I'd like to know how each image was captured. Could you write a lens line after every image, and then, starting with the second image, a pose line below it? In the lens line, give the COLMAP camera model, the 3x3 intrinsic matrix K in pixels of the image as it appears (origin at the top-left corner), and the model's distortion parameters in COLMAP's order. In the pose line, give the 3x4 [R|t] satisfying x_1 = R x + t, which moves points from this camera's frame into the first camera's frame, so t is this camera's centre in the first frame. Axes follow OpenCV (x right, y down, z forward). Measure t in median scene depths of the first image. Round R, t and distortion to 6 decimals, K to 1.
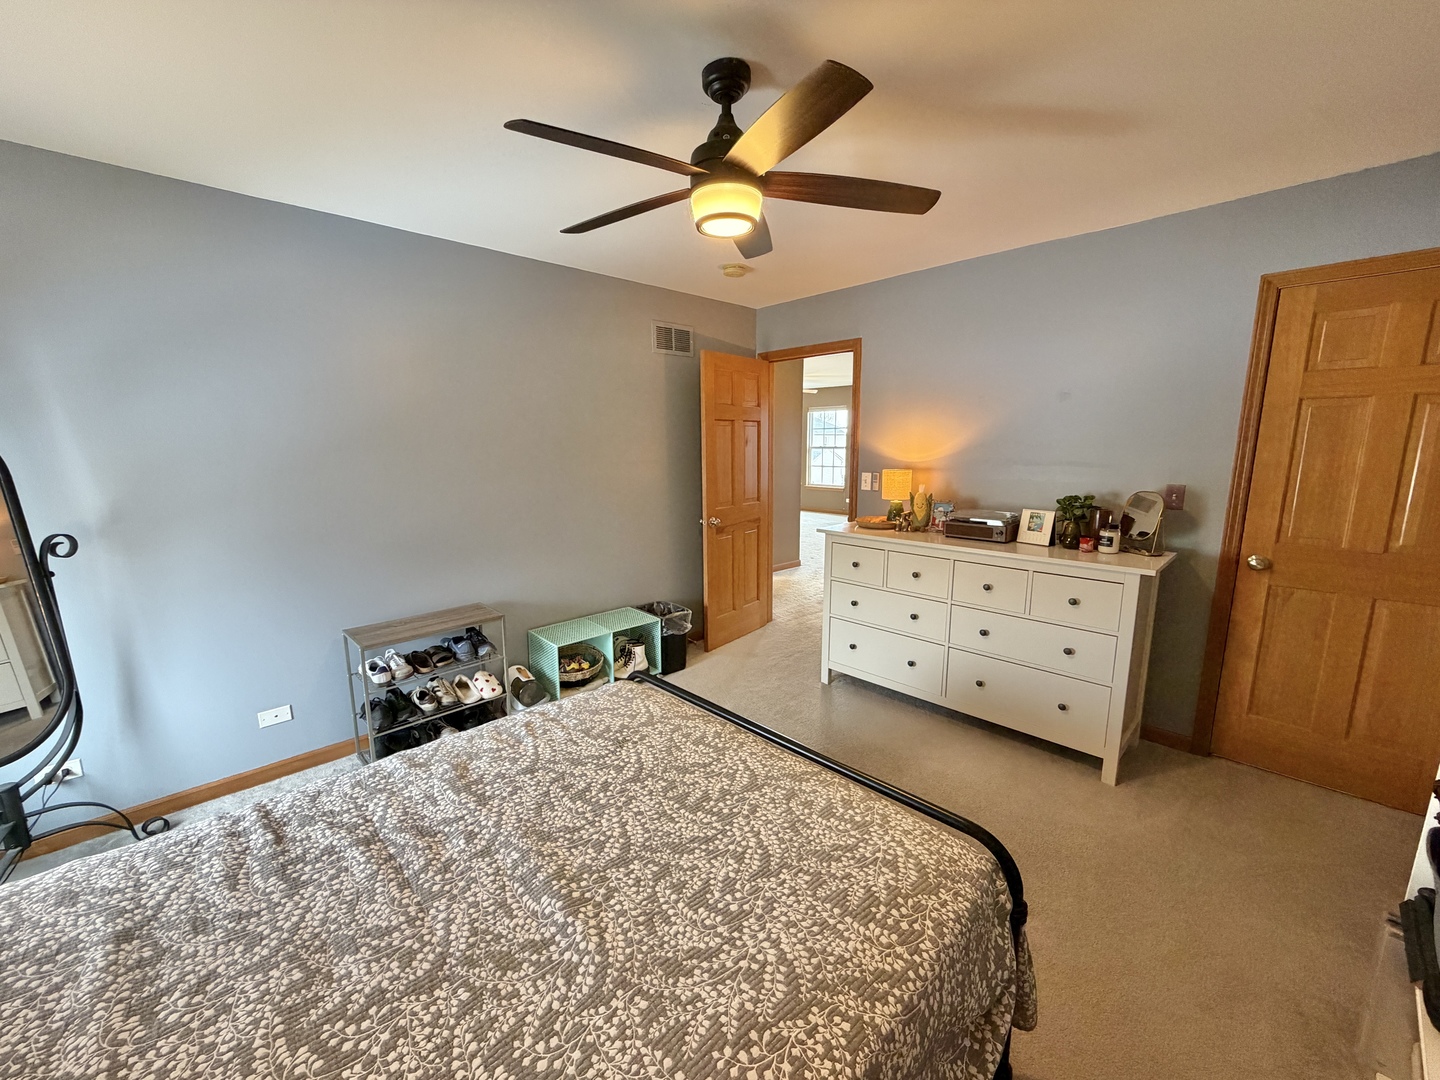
lens RADIAL K [[573.2, 0, 717.7], [0, 573.2, 543.9], [0, 0, 1]] dist [0.000574, -0.000505]
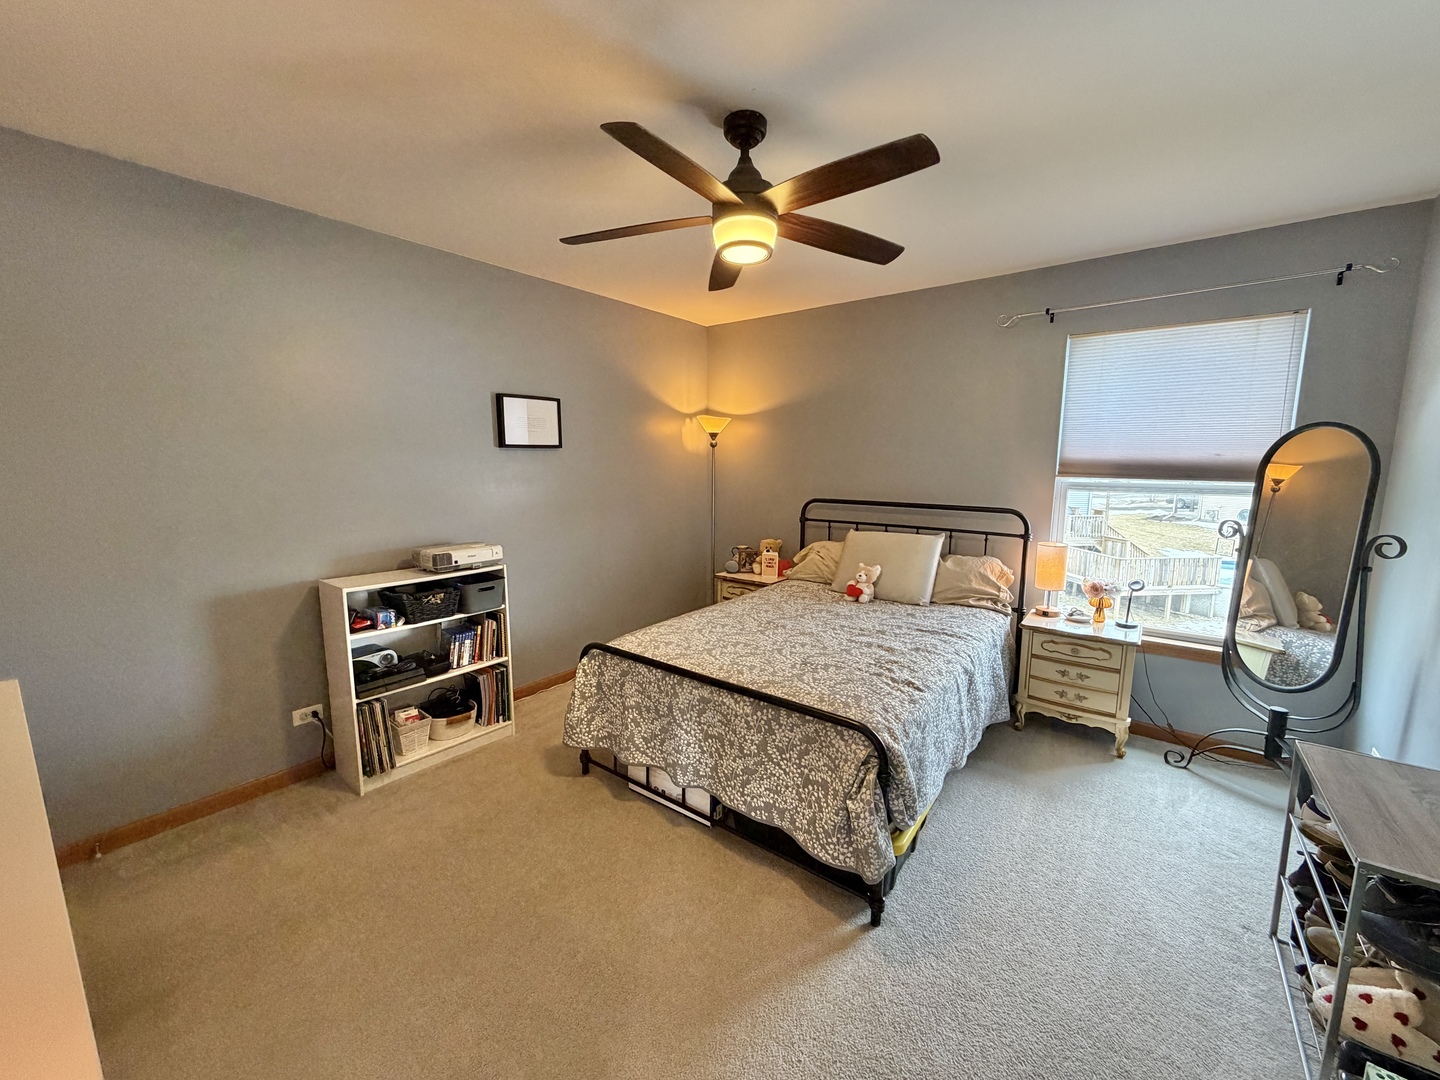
lens RADIAL K [[573.2, 0, 722.3], [0, 573.2, 544.0], [0, 0, 1]] dist [0.000574, -0.000505]
pose [[-0.989003, 0.024661, -0.145822, 0.260064], [-0.022472, 0.949492, 0.312985, -0.410421], [0.146176, 0.312820, -0.938497, 2.477021]]
